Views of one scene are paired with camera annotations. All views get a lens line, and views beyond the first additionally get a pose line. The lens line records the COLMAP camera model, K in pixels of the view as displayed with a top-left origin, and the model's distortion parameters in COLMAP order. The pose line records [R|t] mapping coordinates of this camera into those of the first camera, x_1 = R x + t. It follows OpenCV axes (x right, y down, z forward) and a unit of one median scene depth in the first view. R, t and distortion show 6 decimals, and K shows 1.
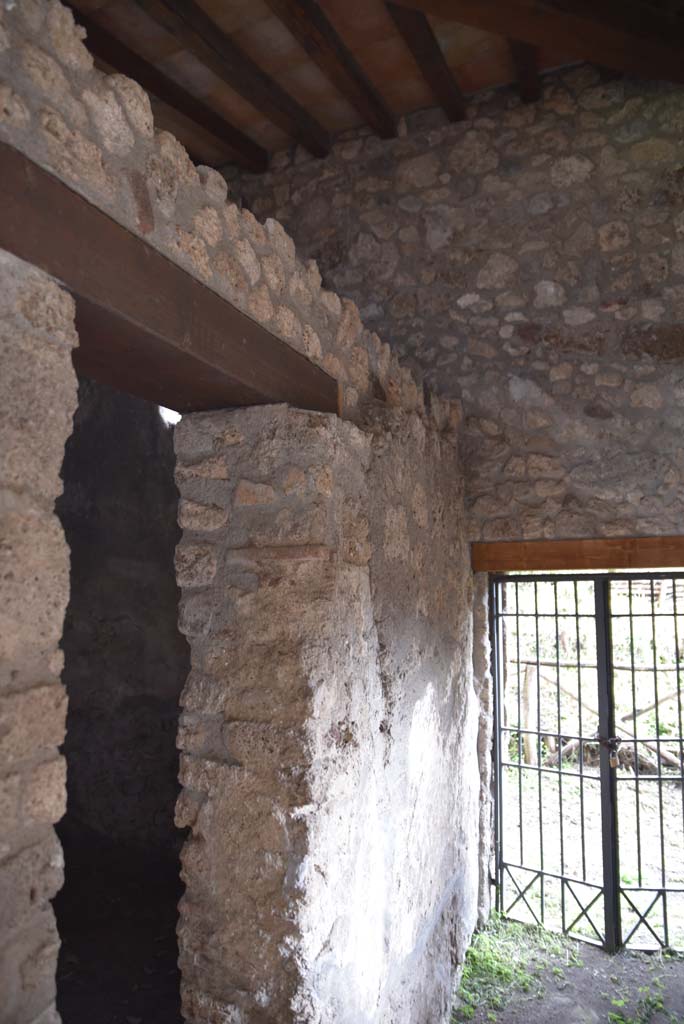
lens RADIAL K [[699.6, 0, 333.2], [0, 699.6, 503.1], [0, 0, 1]] dist [-0.135677, 0.096374]
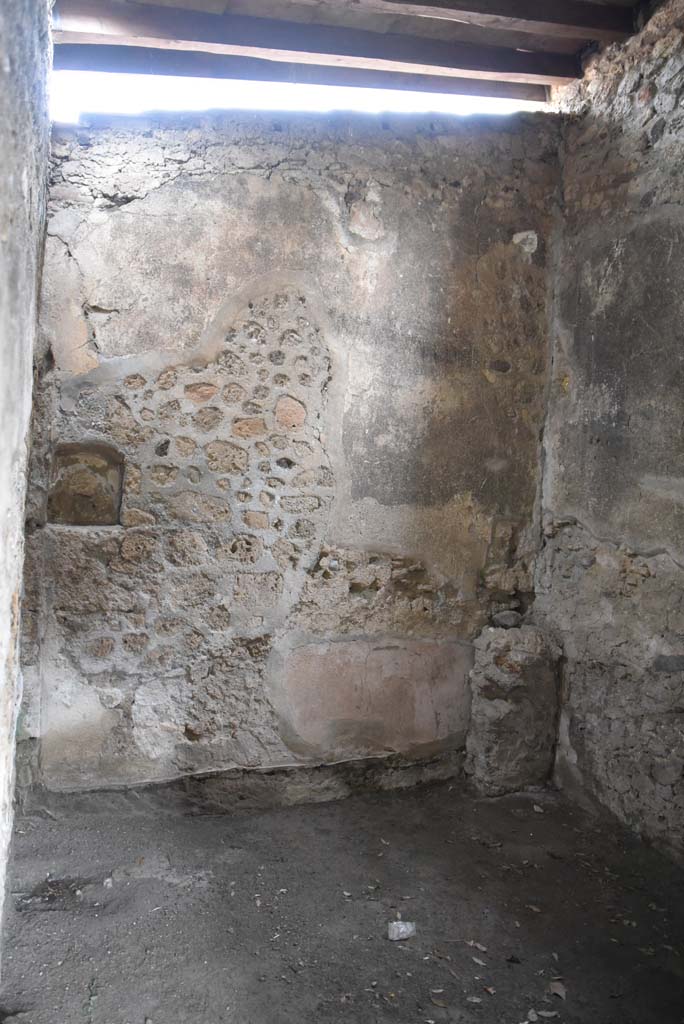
lens RADIAL K [[699.6, 0, 333.9], [0, 699.6, 505.4], [0, 0, 1]] dist [-0.135677, 0.096374]
pose [[0.722793, 0.016504, -0.690868, -0.013949], [0.033203, 0.997731, 0.058572, 0.018181], [0.690267, -0.065275, 0.720605, 0.065506]]
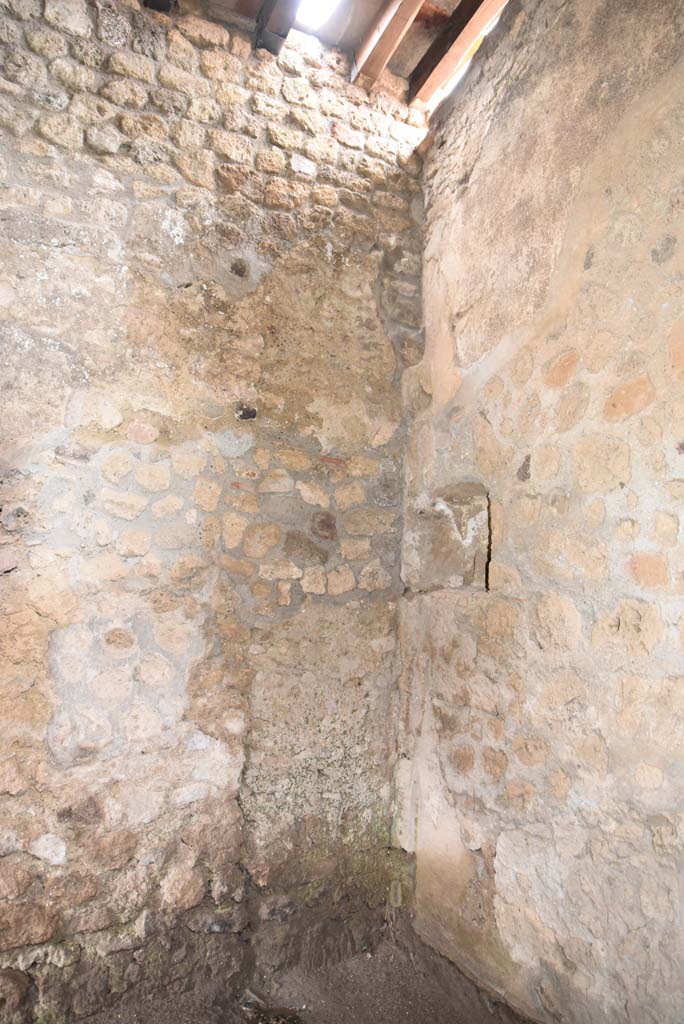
lens RADIAL K [[699.6, 0, 339.6], [0, 699.6, 508.7], [0, 0, 1]] dist [-0.135677, 0.096374]
pose [[-0.643658, -0.115958, -0.756477, -0.075829], [0.043887, 0.981235, -0.187752, 0.046825], [0.764054, -0.154048, -0.626491, 0.261047]]
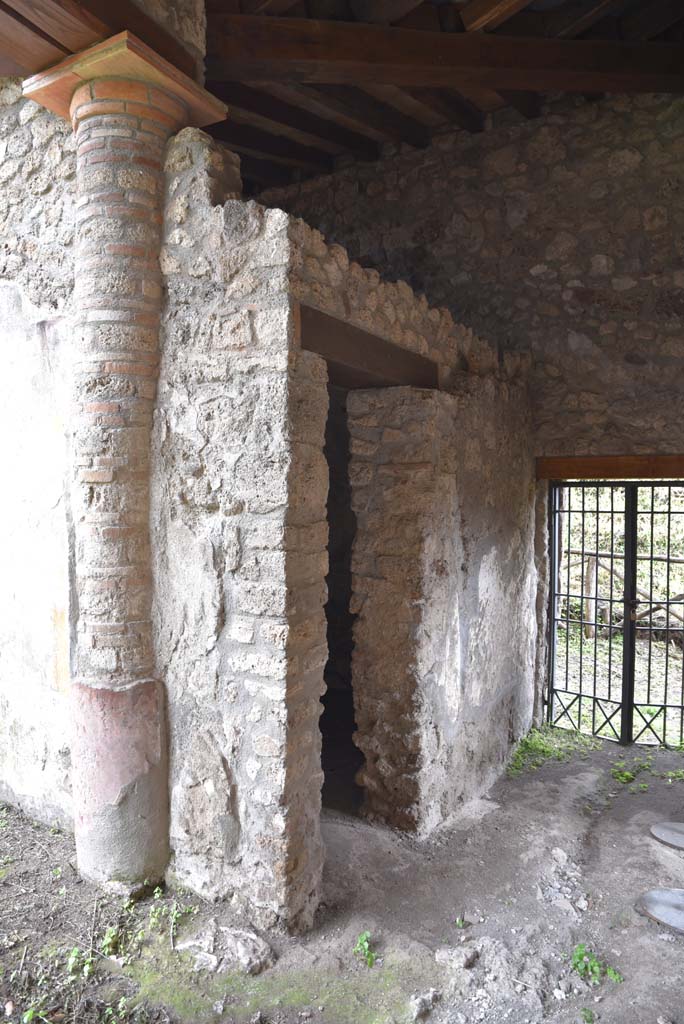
lens RADIAL K [[699.6, 0, 334.1], [0, 699.6, 512.8], [0, 0, 1]] dist [-0.135677, 0.096374]
pose [[0.990645, 0.006105, -0.136329, -0.006803], [0.013357, 0.989865, 0.141384, -0.037402], [0.135811, -0.141882, 0.980523, -0.442490]]
